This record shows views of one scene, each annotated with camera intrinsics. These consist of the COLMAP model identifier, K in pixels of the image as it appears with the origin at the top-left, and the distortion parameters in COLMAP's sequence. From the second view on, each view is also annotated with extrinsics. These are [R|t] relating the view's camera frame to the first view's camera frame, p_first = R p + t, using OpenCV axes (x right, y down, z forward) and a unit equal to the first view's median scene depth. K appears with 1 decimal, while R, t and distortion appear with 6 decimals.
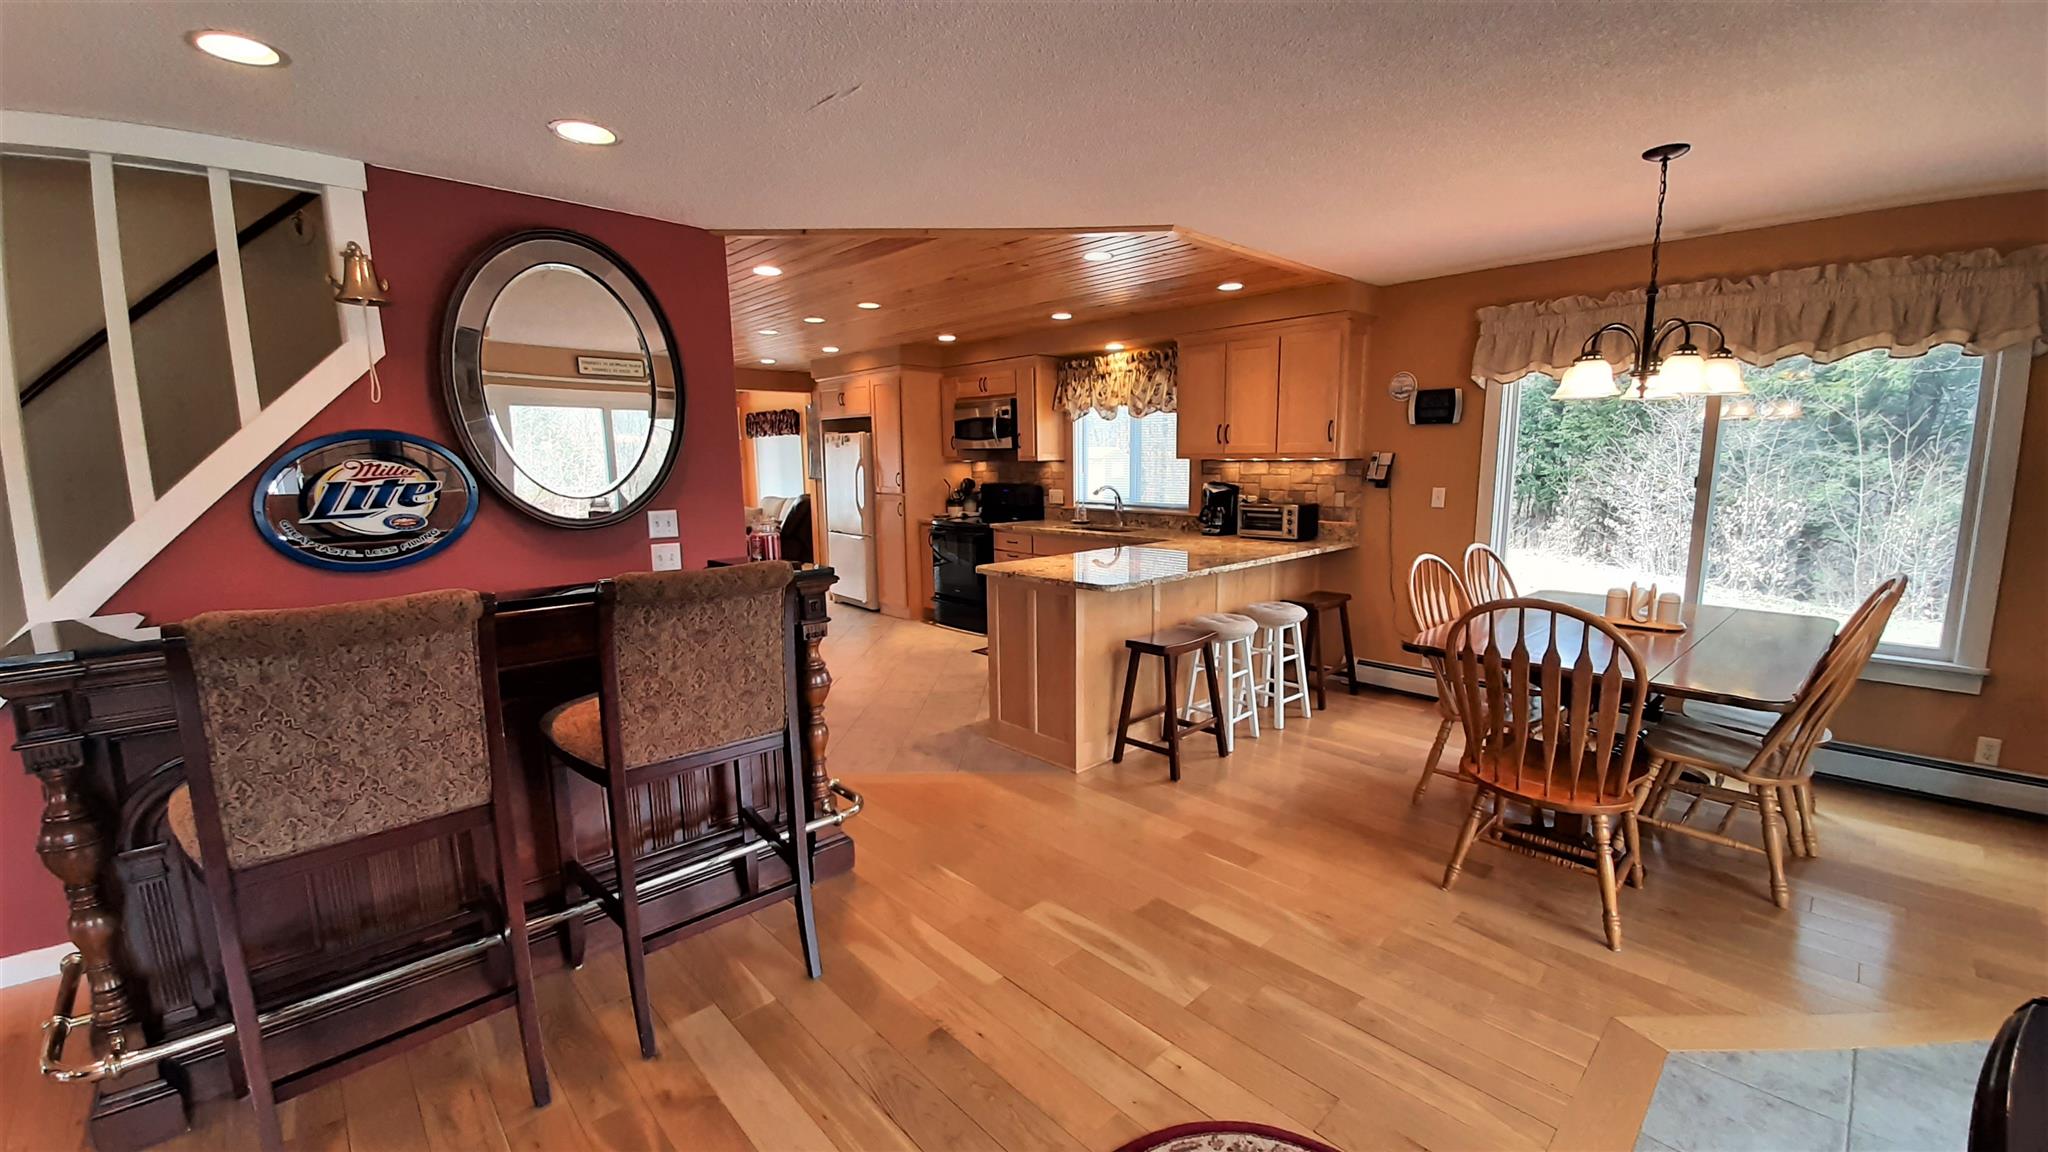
lens RADIAL K [[797.6, 0, 1060.2], [0, 797.6, 584.9], [0, 0, 1]] dist [0.014491, -0.015458]
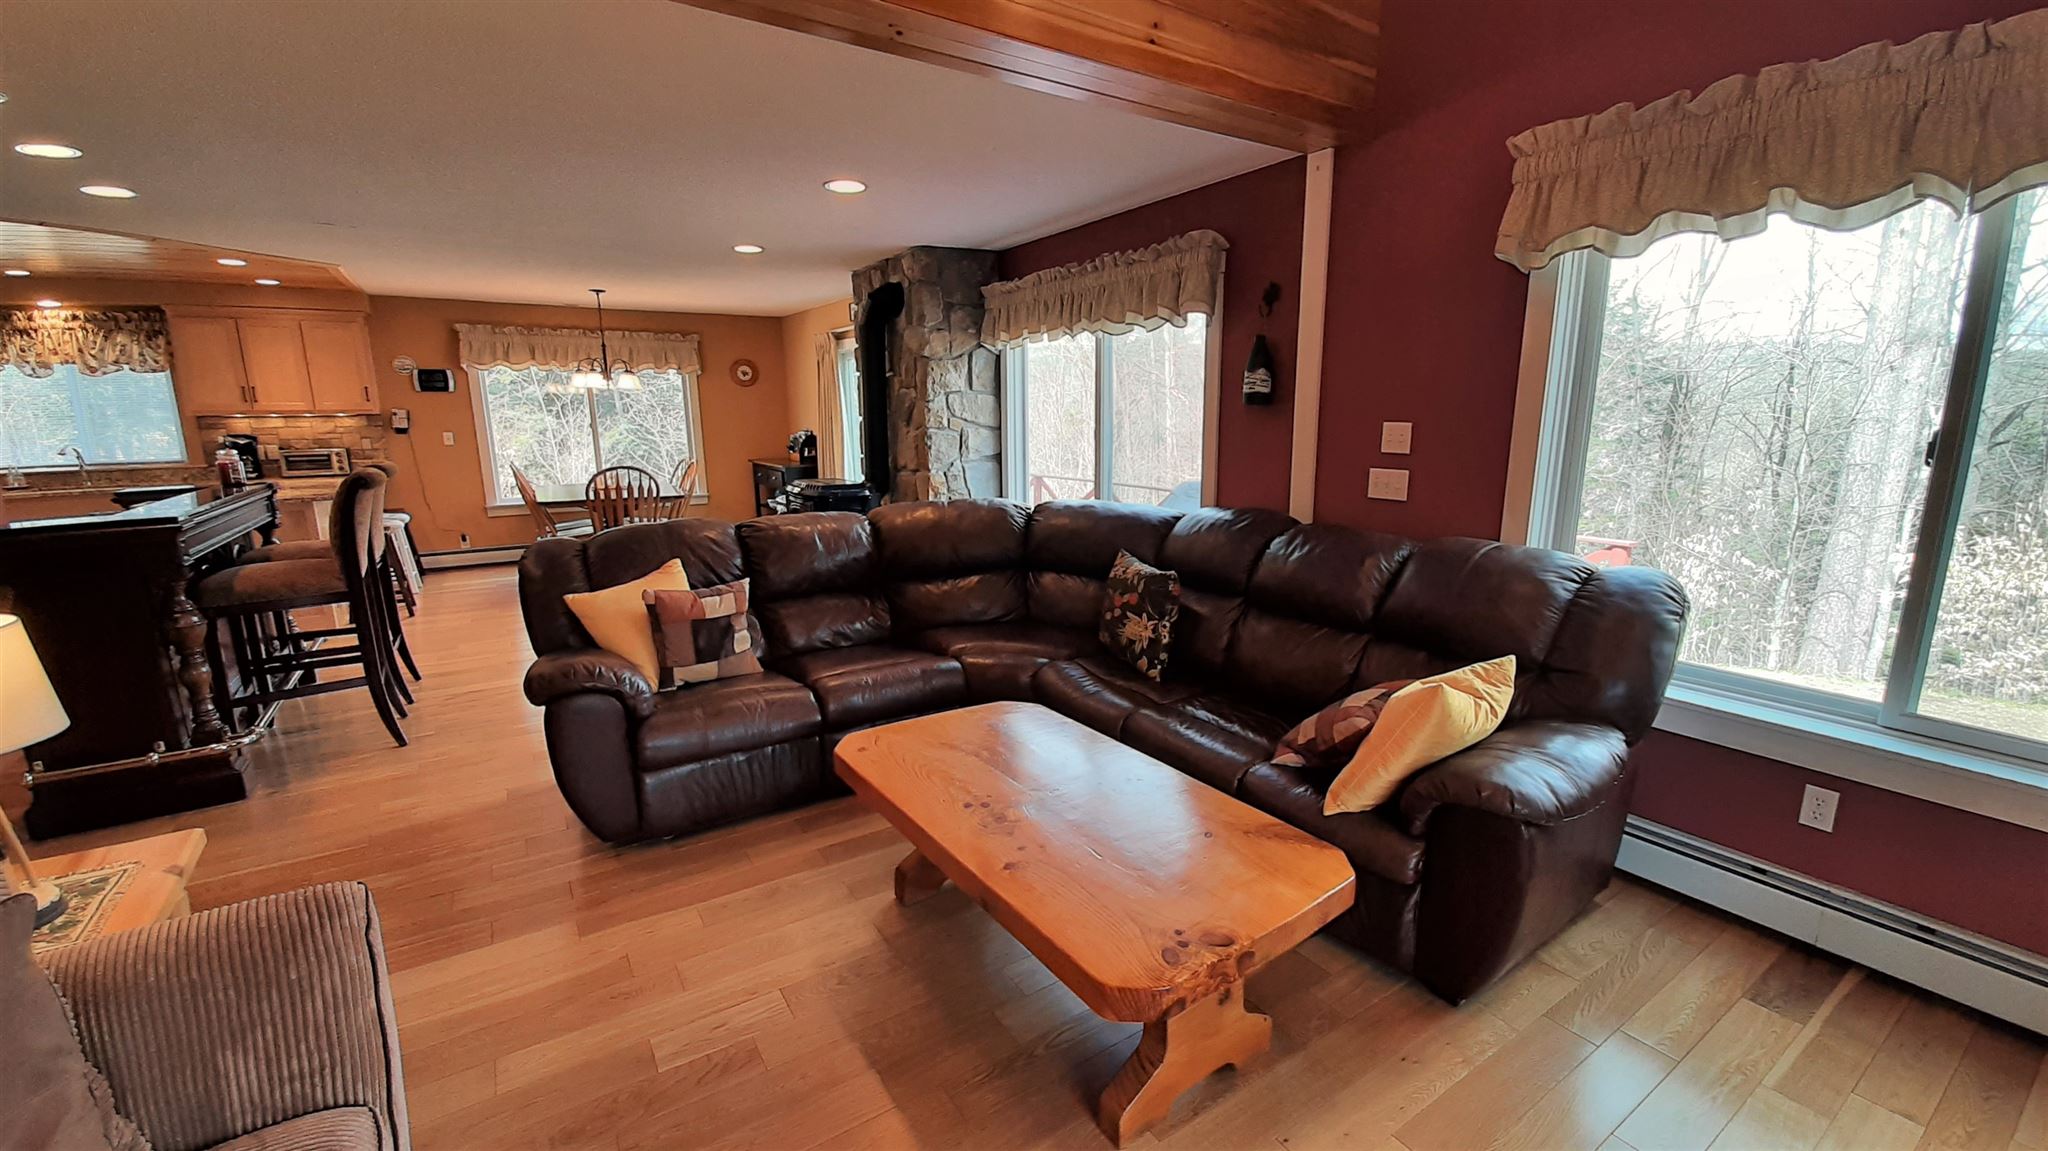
lens RADIAL K [[820.2, 0, 1039.5], [0, 820.2, 582.3], [0, 0, 1]] dist [0.029028, -0.022906]
pose [[0.192562, -0.198032, 0.961095, -0.728162], [0.157068, 0.973017, 0.169019, 0.058225], [-0.968633, 0.118410, 0.218470, -0.357302]]
